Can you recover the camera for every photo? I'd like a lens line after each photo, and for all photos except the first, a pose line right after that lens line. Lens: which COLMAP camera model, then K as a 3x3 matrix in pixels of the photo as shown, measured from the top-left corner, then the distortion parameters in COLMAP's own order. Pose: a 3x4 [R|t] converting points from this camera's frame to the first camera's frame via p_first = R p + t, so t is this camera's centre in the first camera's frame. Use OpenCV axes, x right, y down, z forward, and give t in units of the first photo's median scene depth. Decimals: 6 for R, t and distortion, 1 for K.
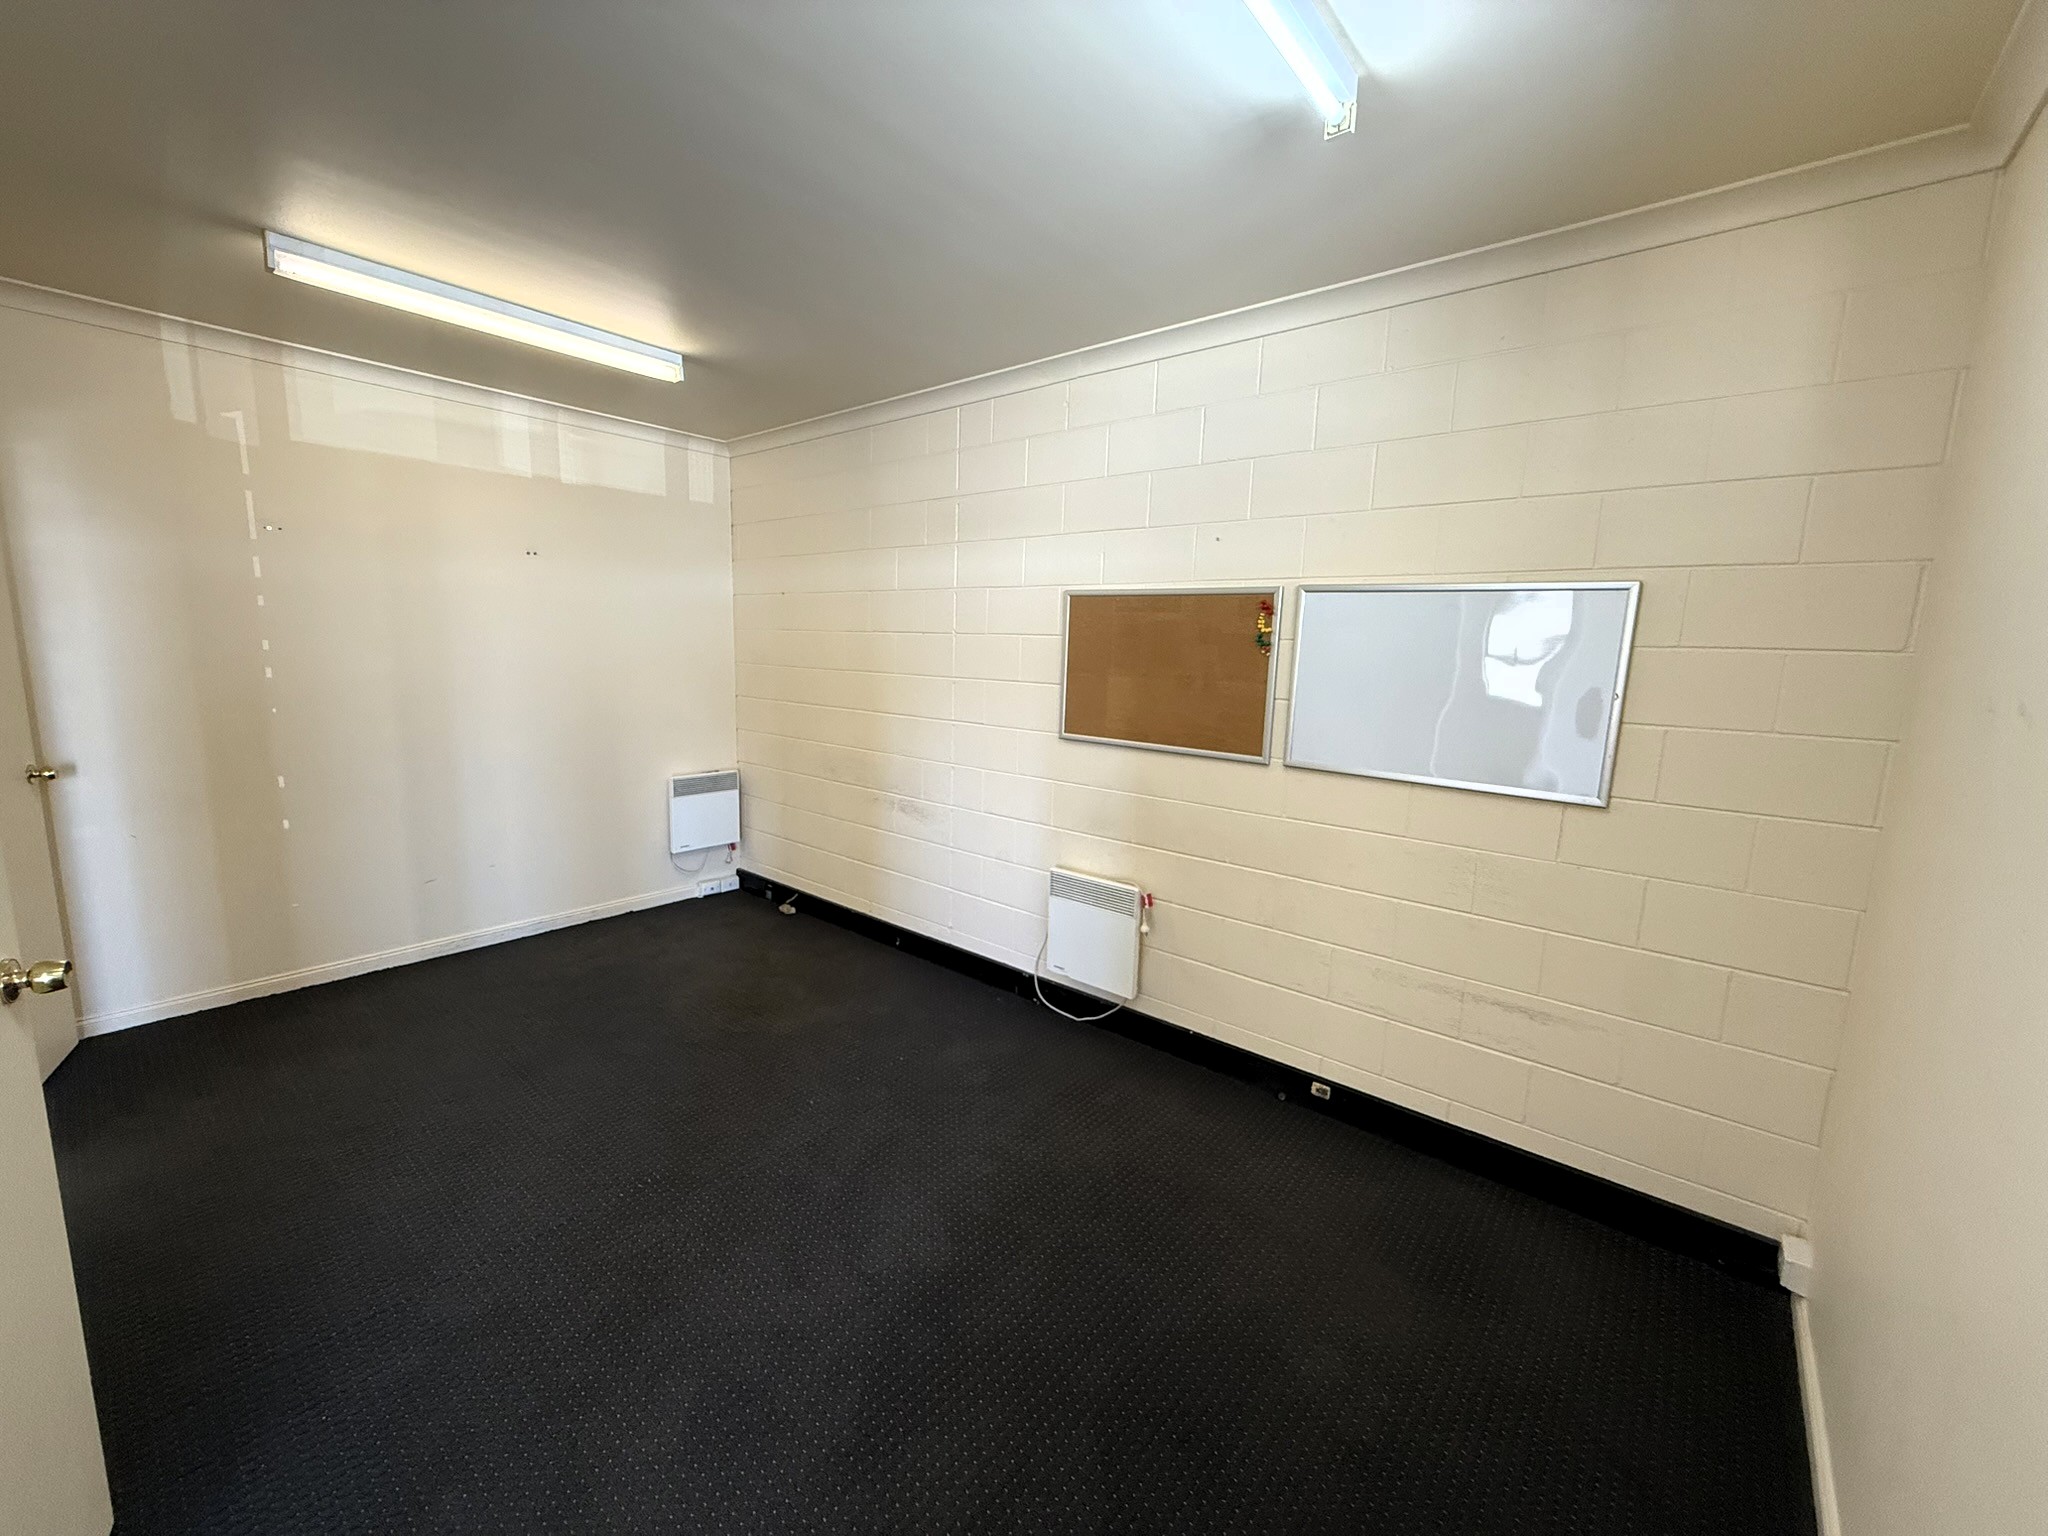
lens RADIAL K [[818.5, 0, 1024.0], [0, 818.5, 768.0], [0, 0, 1]] dist [0.000063, 0.000229]
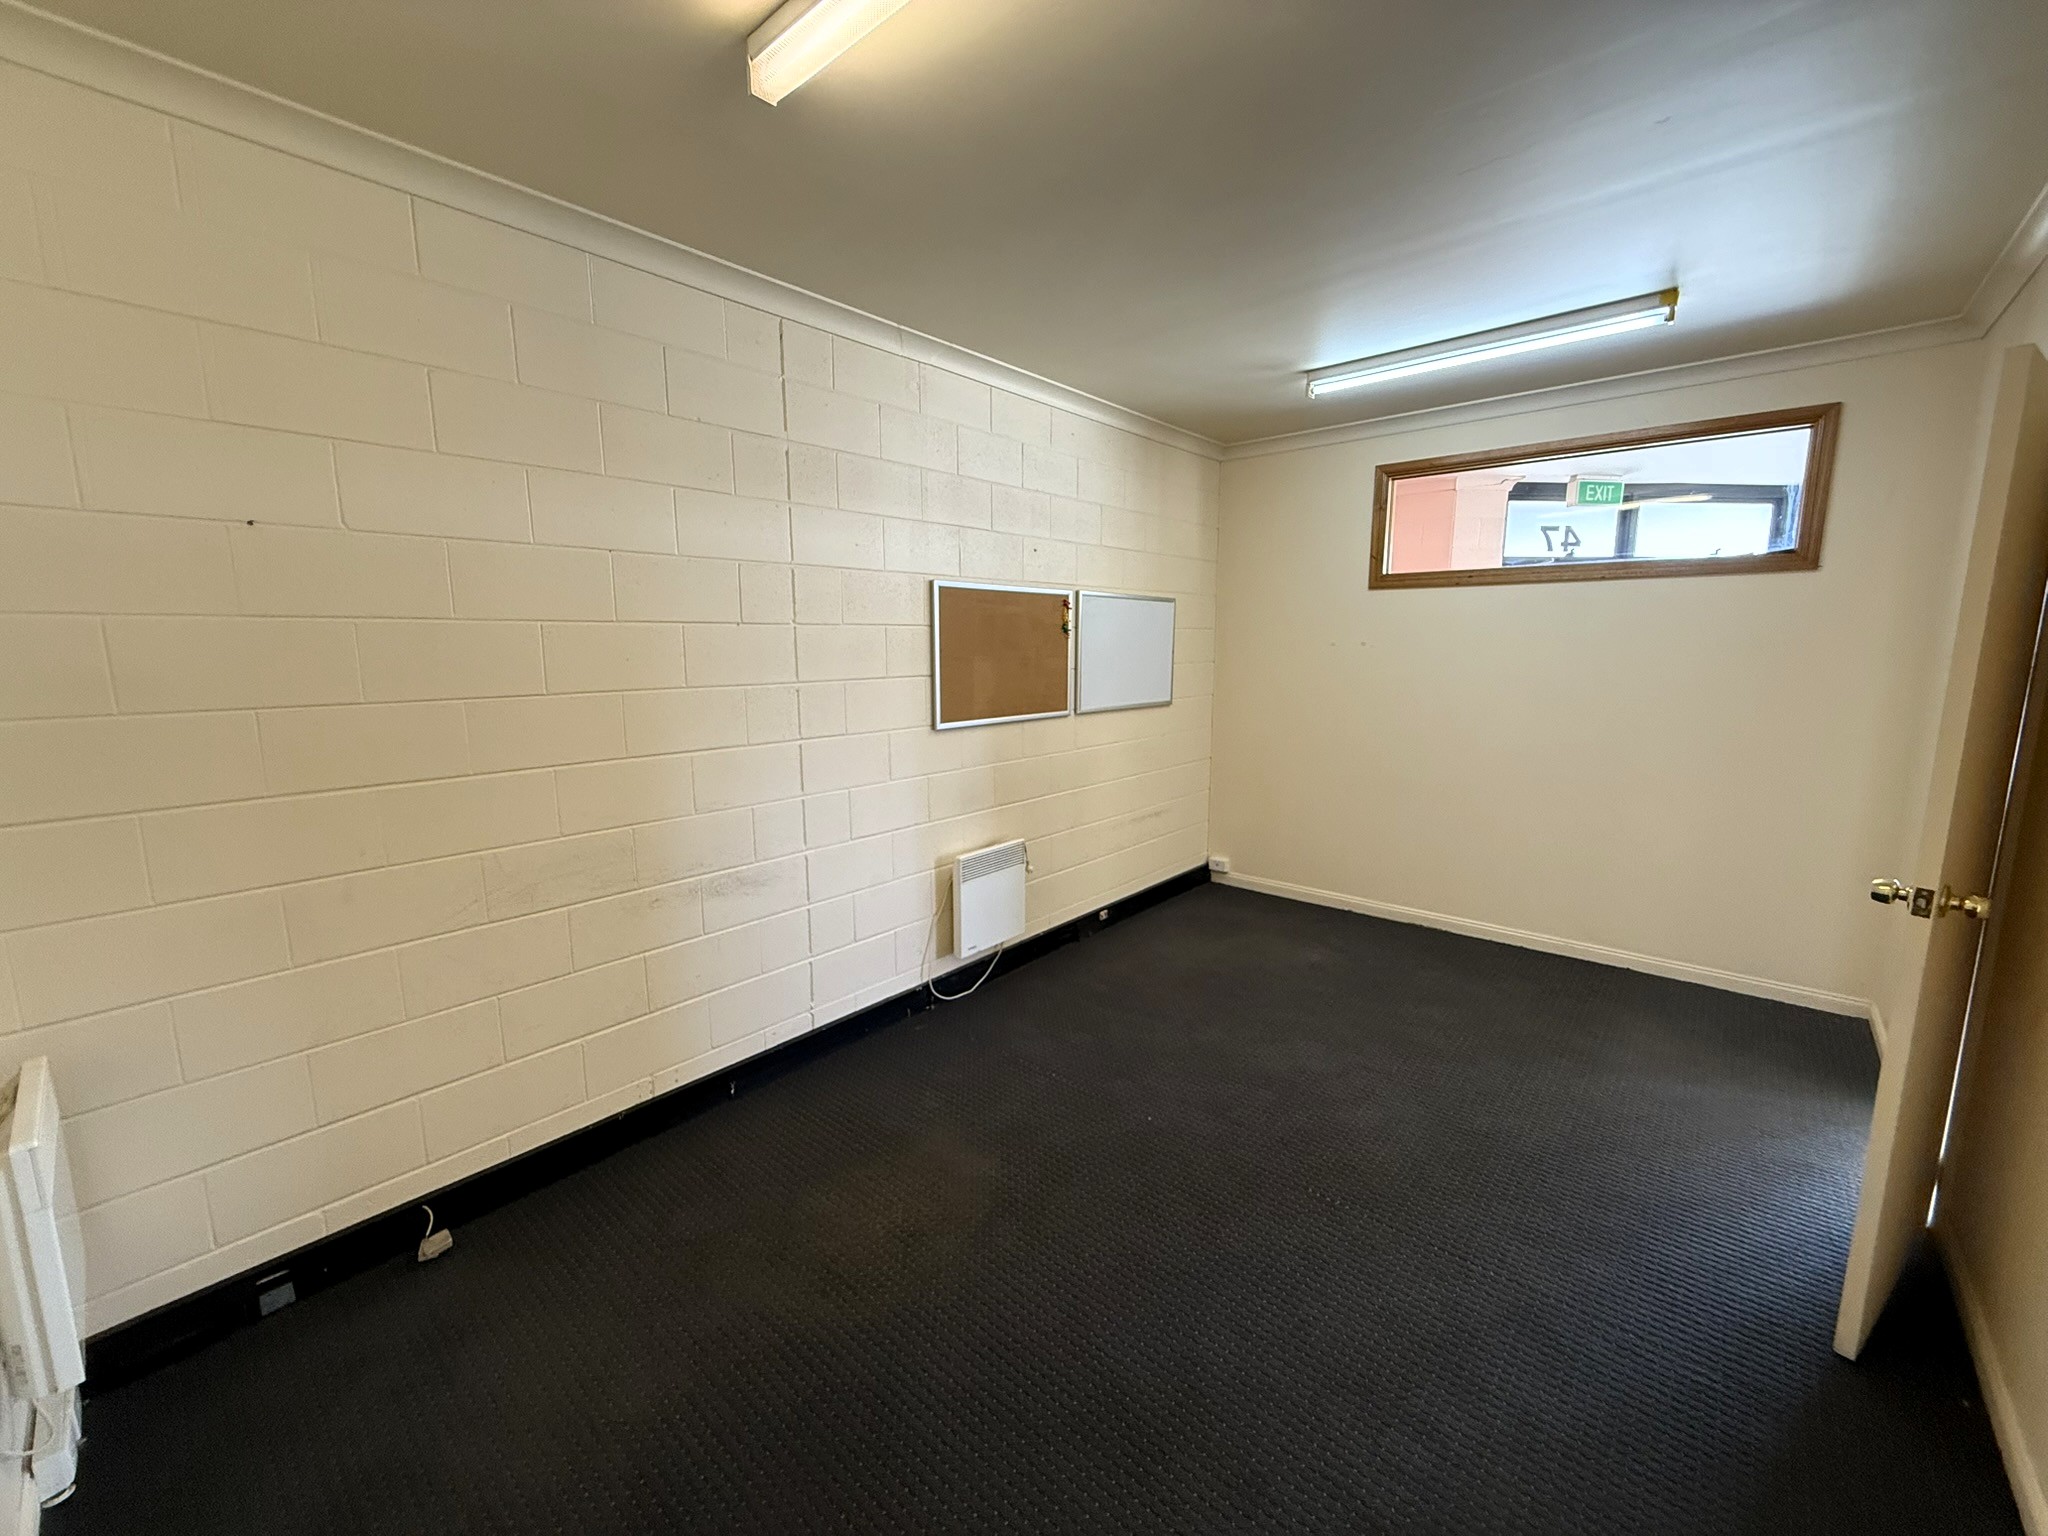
lens RADIAL K [[818.5, 0, 1024.0], [0, 818.5, 768.0], [0, 0, 1]] dist [0.000063, 0.000229]
pose [[0.014966, -0.180452, 0.983470, -1.091853], [0.160727, 0.971224, 0.175759, -0.173422], [-0.986885, 0.155440, 0.043539, 1.001531]]
